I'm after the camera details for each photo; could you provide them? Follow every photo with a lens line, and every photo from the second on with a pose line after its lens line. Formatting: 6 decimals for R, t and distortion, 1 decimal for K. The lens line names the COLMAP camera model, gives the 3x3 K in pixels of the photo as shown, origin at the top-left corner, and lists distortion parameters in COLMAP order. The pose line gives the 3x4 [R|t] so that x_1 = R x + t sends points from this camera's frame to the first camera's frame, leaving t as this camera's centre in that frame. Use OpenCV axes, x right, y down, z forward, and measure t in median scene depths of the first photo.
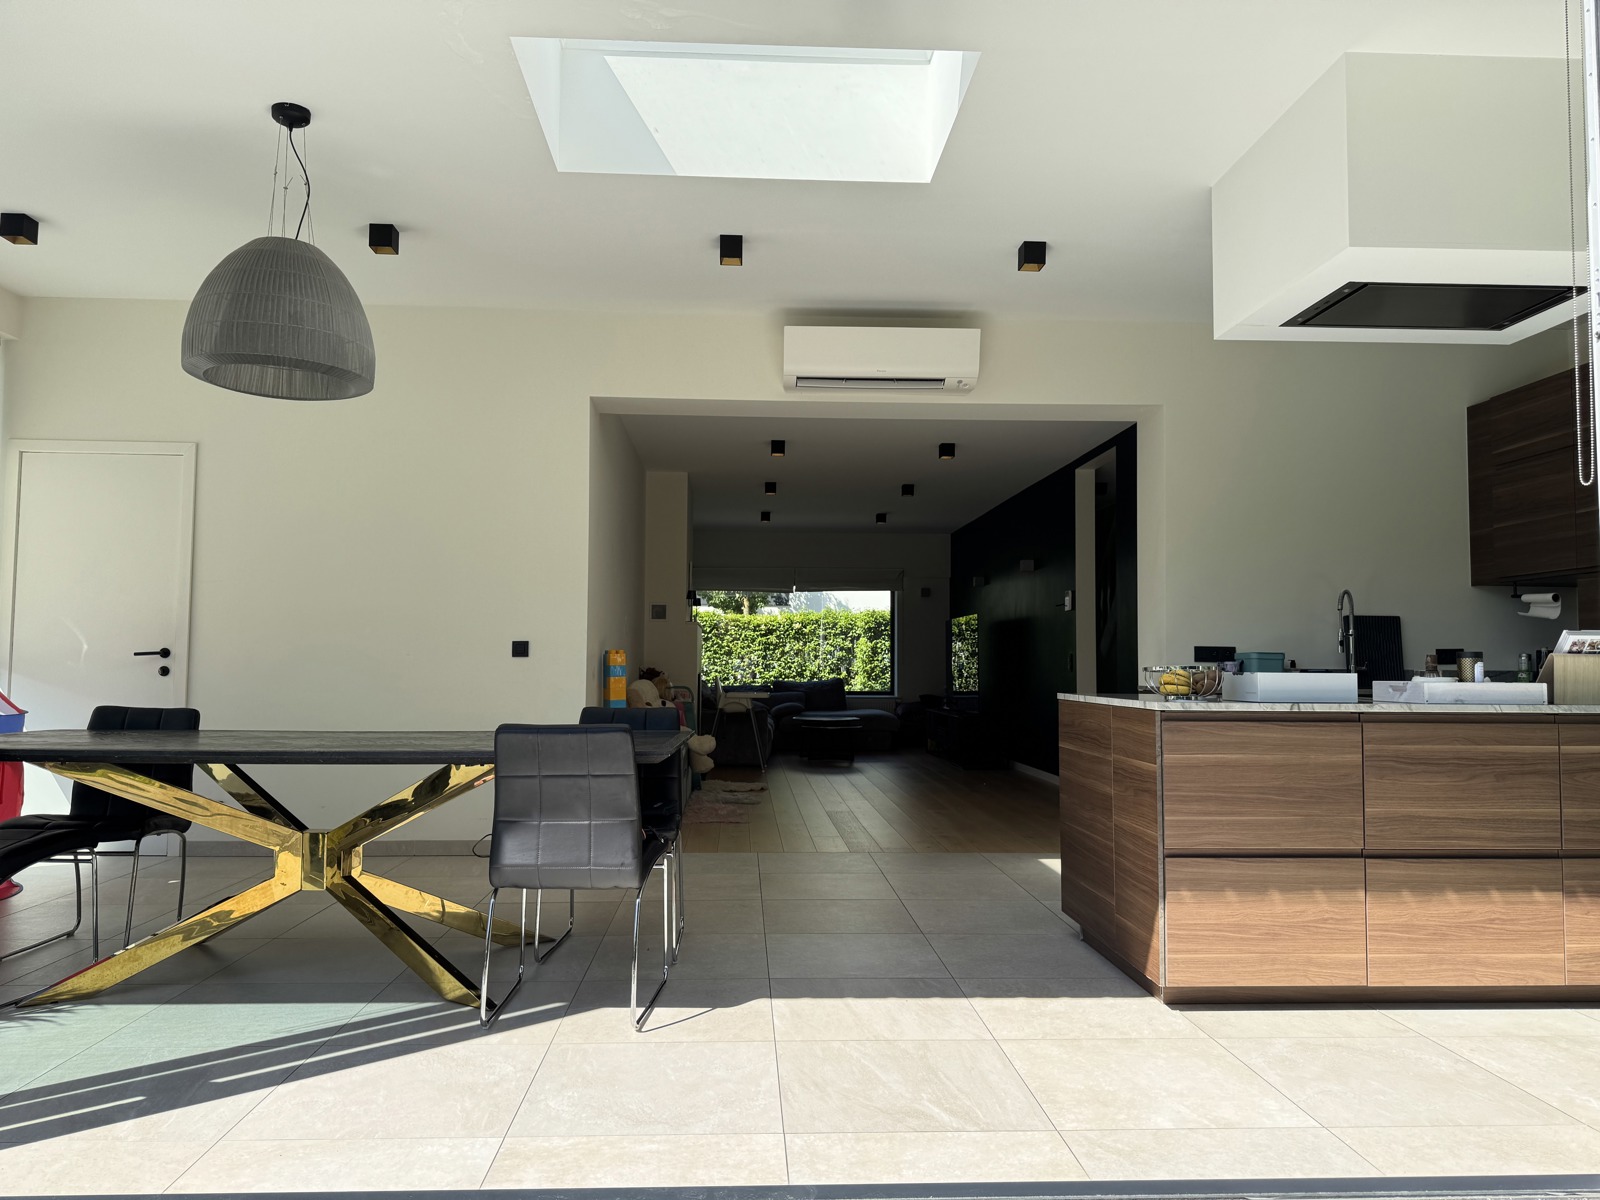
lens RADIAL K [[1125.2, 0, 795.1], [0, 1125.2, 606.7], [0, 0, 1]] dist [0.121918, -0.144529]
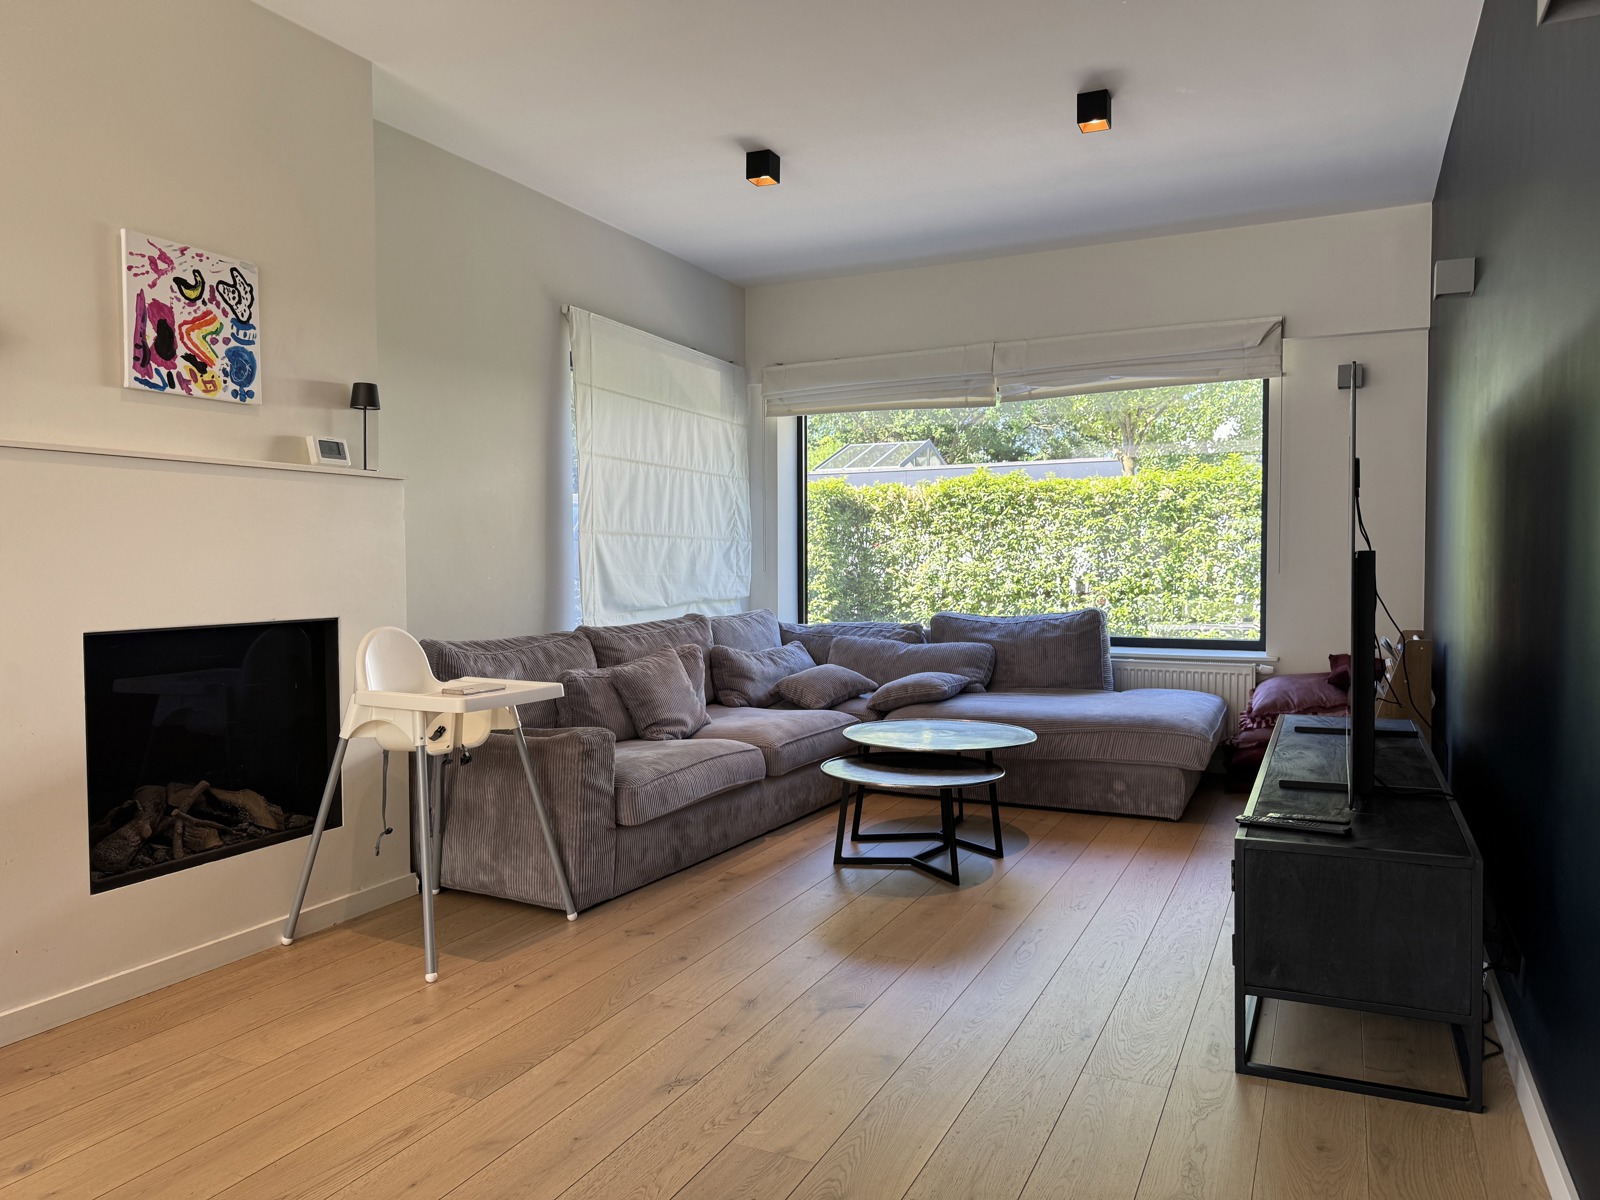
lens RADIAL K [[1125.2, 0, 795.1], [0, 1125.2, 606.7], [0, 0, 1]] dist [0.121918, -0.144529]
pose [[0.879816, 0.010253, -0.475204, 0.107155], [0.033247, 0.995991, 0.083045, 0.020040], [0.474150, -0.088864, 0.875948, 0.466215]]
